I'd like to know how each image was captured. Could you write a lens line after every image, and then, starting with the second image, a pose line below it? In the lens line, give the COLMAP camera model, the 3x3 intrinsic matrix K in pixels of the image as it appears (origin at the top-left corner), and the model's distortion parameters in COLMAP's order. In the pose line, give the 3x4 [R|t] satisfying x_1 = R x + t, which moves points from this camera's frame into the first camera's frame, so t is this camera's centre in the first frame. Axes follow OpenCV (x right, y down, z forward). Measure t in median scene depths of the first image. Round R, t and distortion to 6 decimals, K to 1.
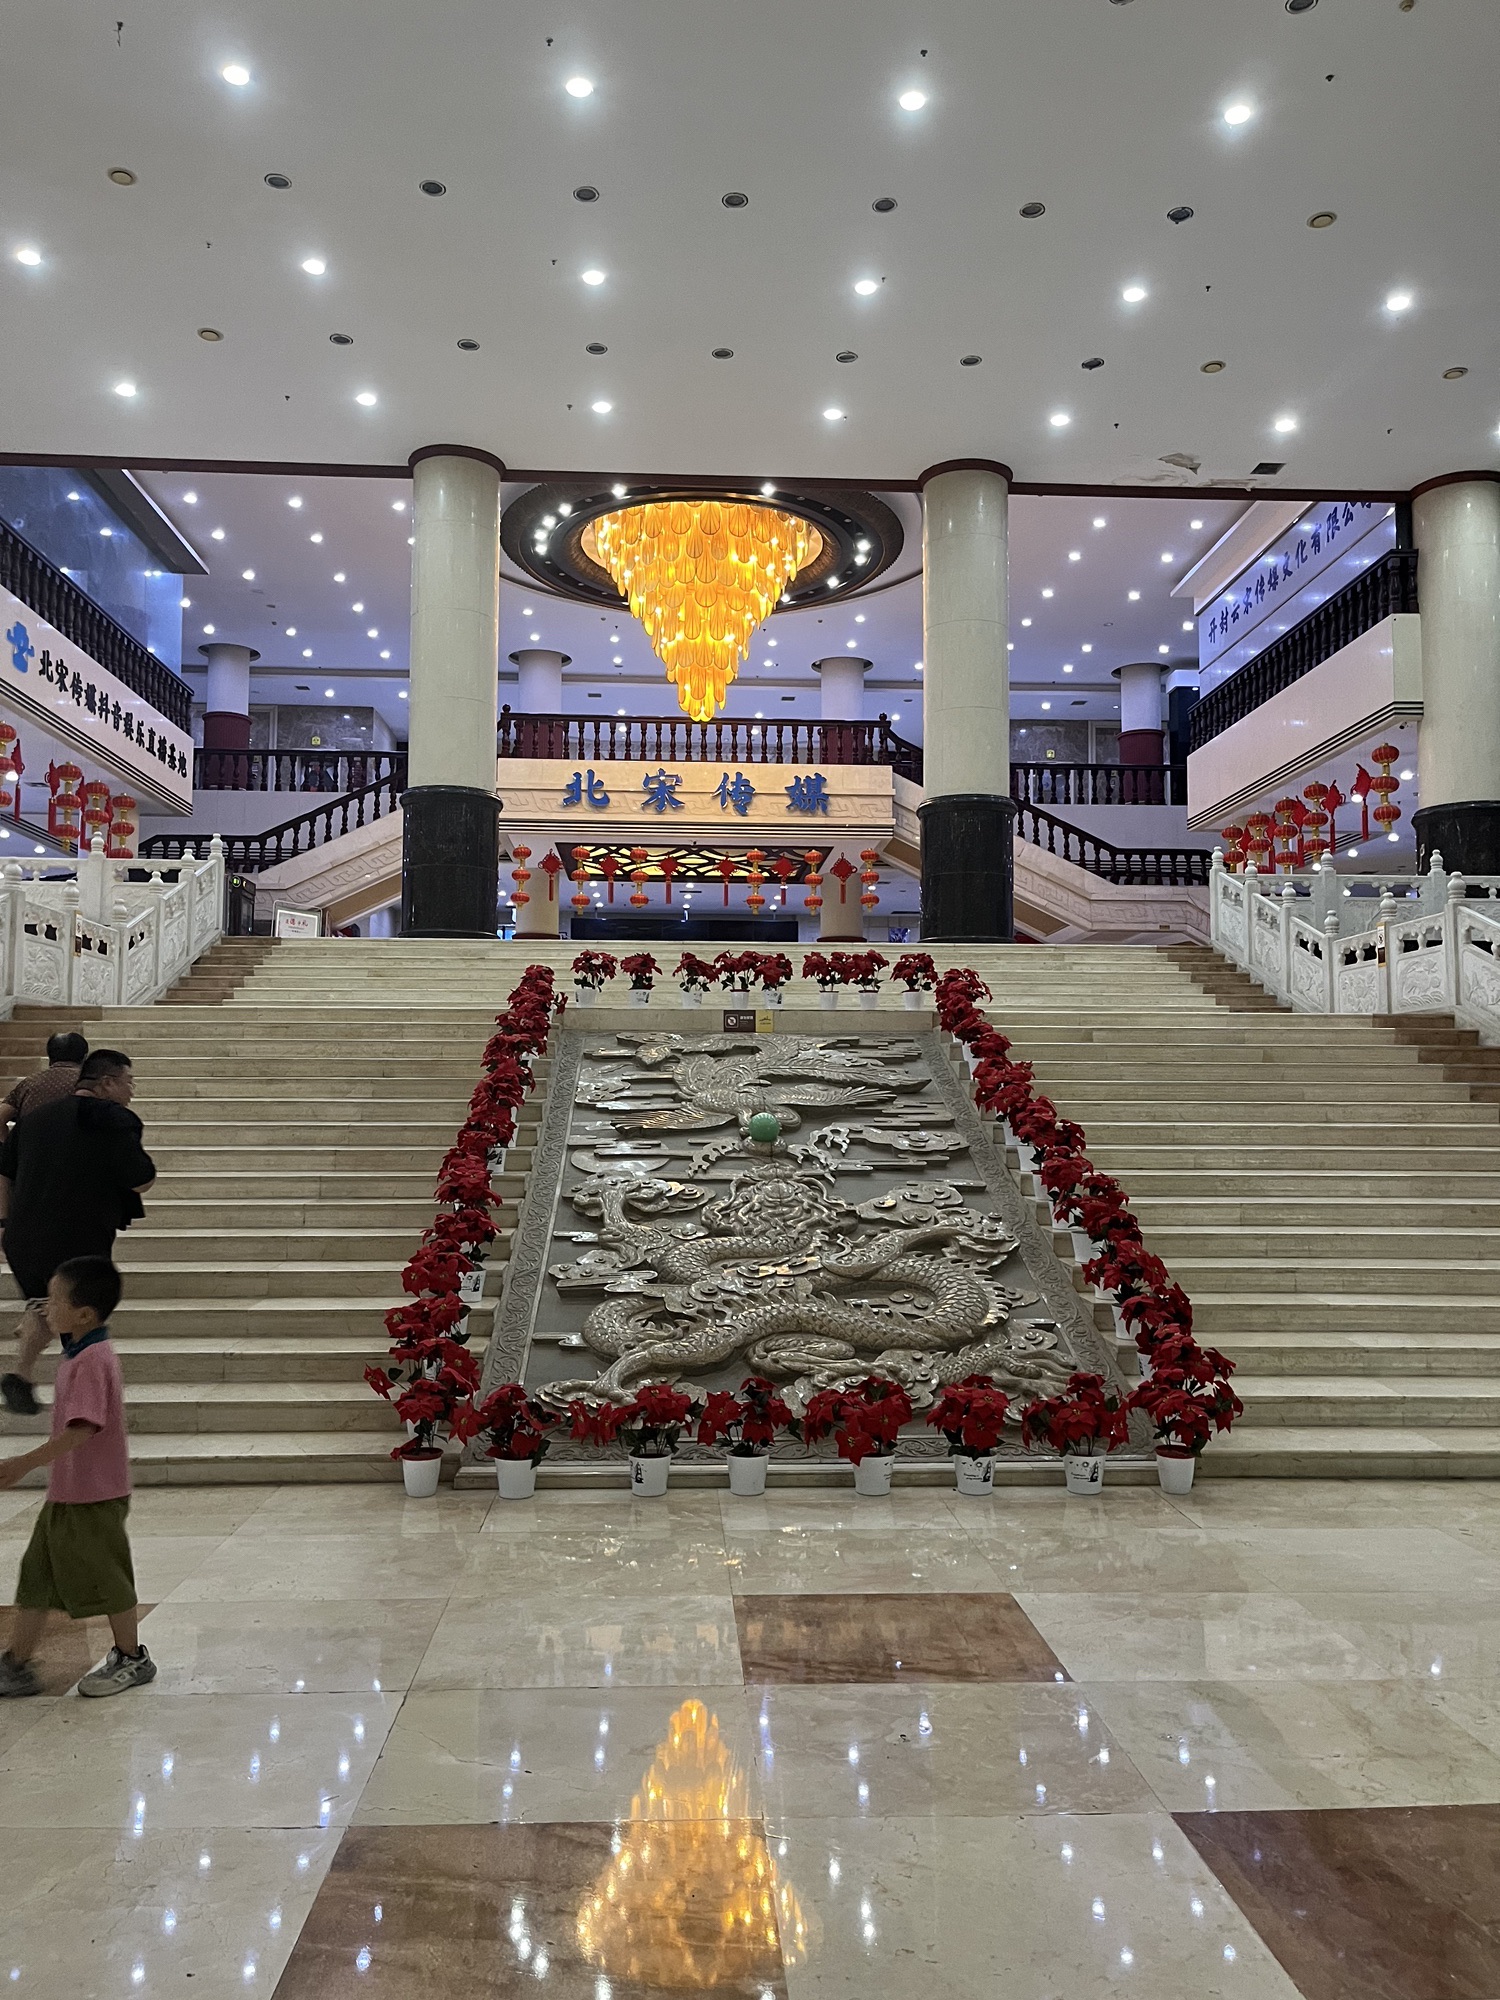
lens RADIAL K [[1502.1, 0, 750.0], [0, 1502.1, 1000.0], [0, 0, 1]] dist [0.077497, -0.093072]
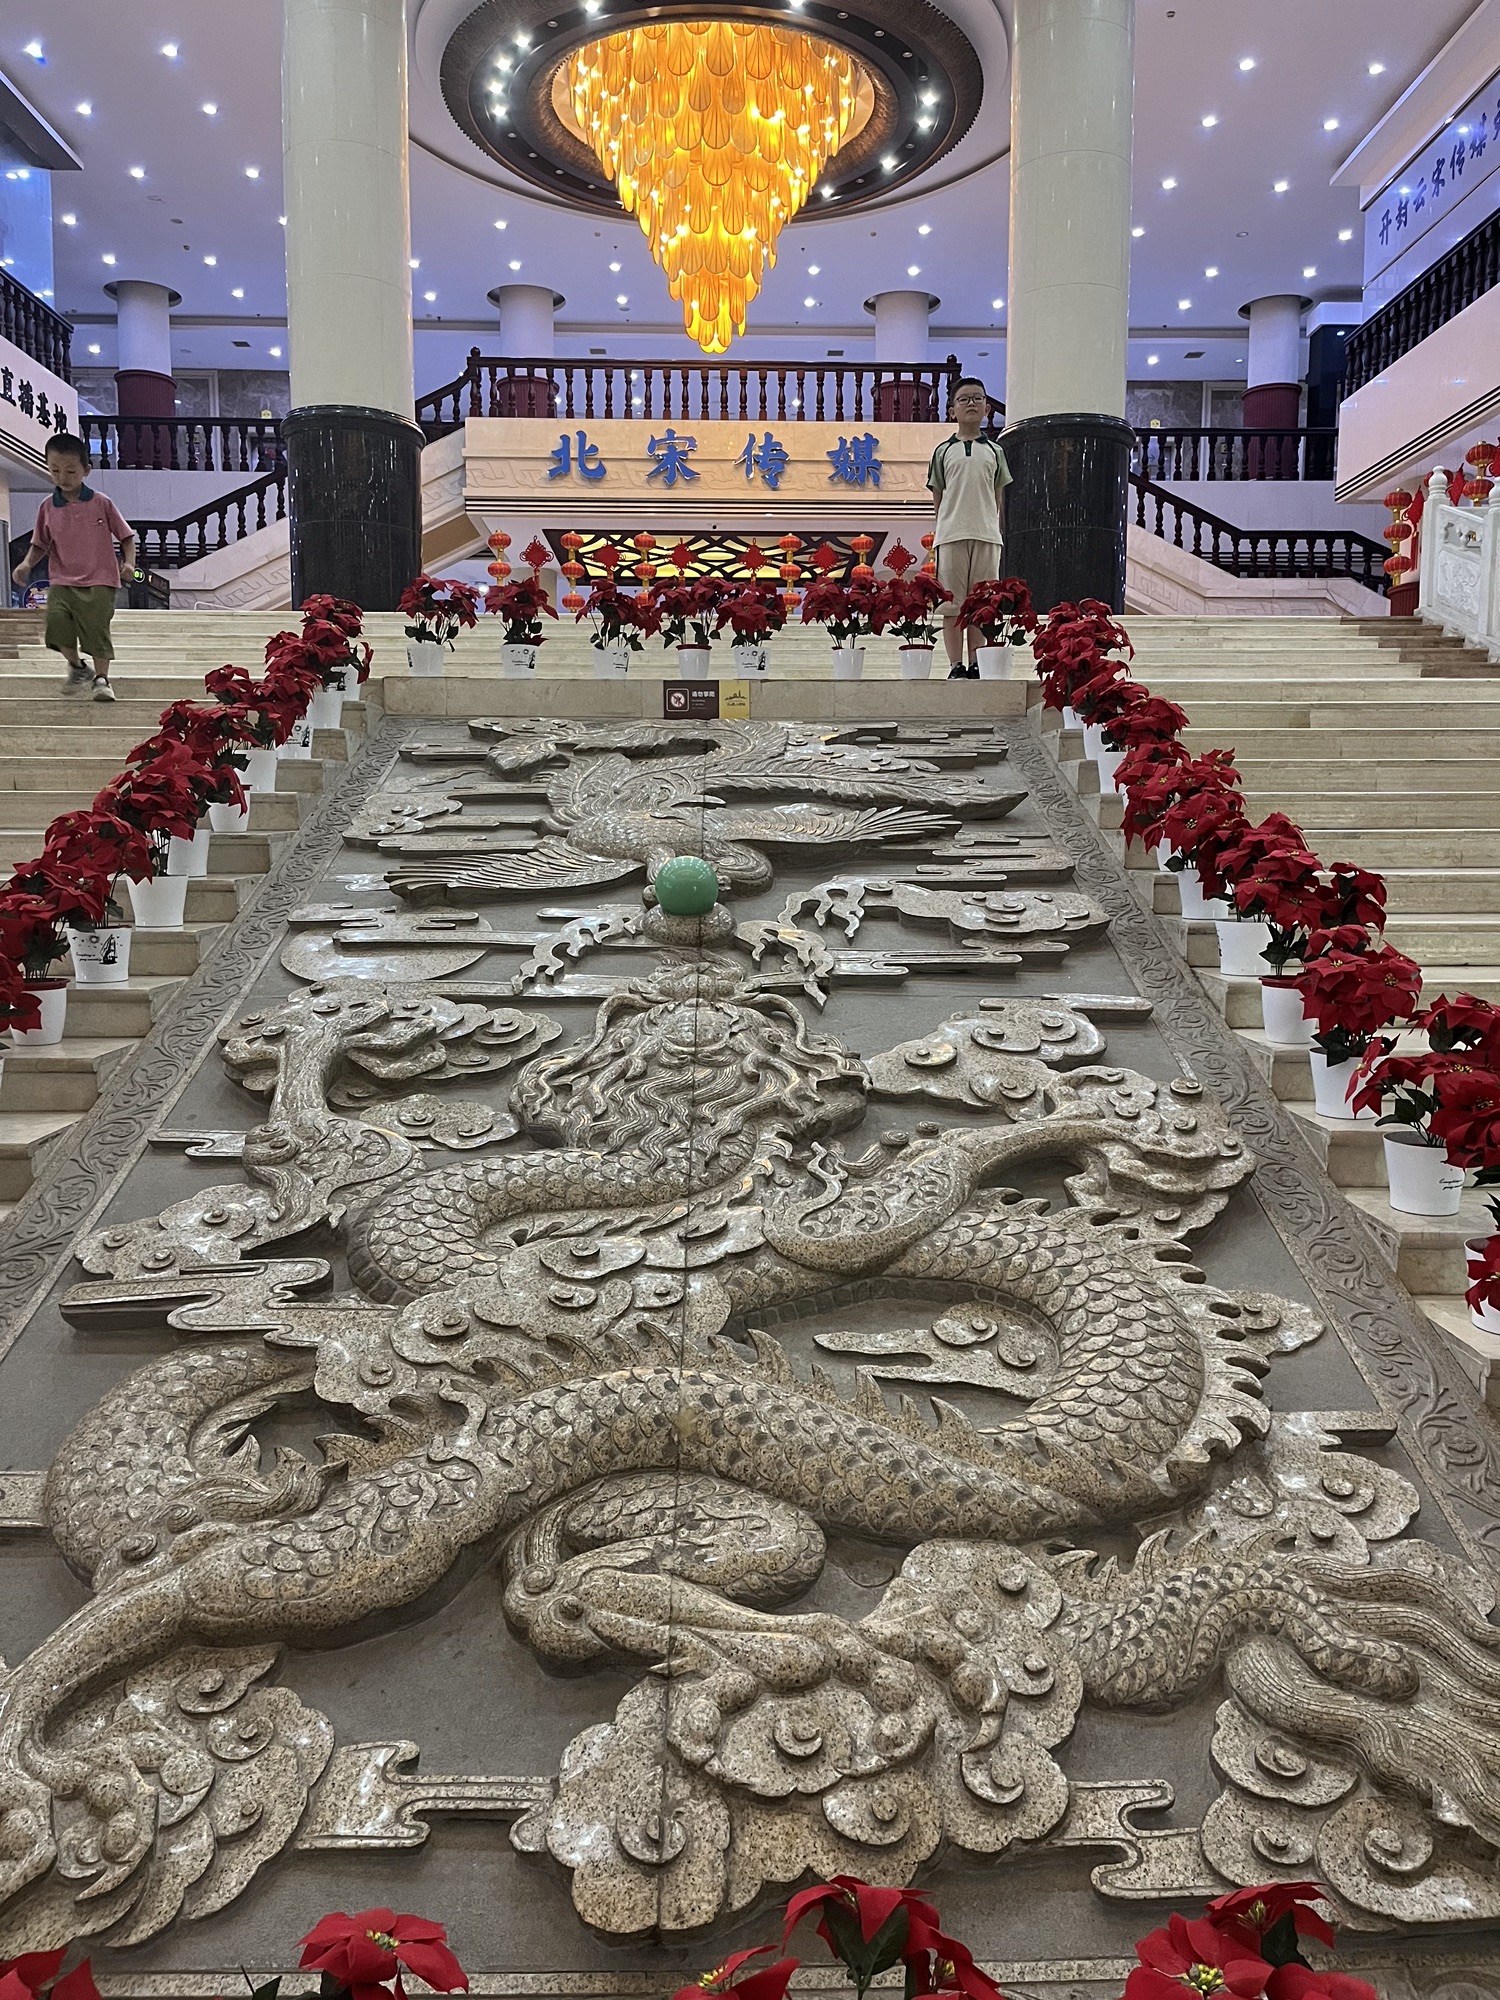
lens RADIAL K [[1502.1, 0, 750.0], [0, 1502.1, 1000.0], [0, 0, 1]] dist [0.077497, -0.093072]
pose [[0.999147, -0.000546, -0.041296, 0.038769], [0.007293, 0.986532, 0.163406, 0.032468], [0.040650, -0.163568, 0.985694, 0.398325]]
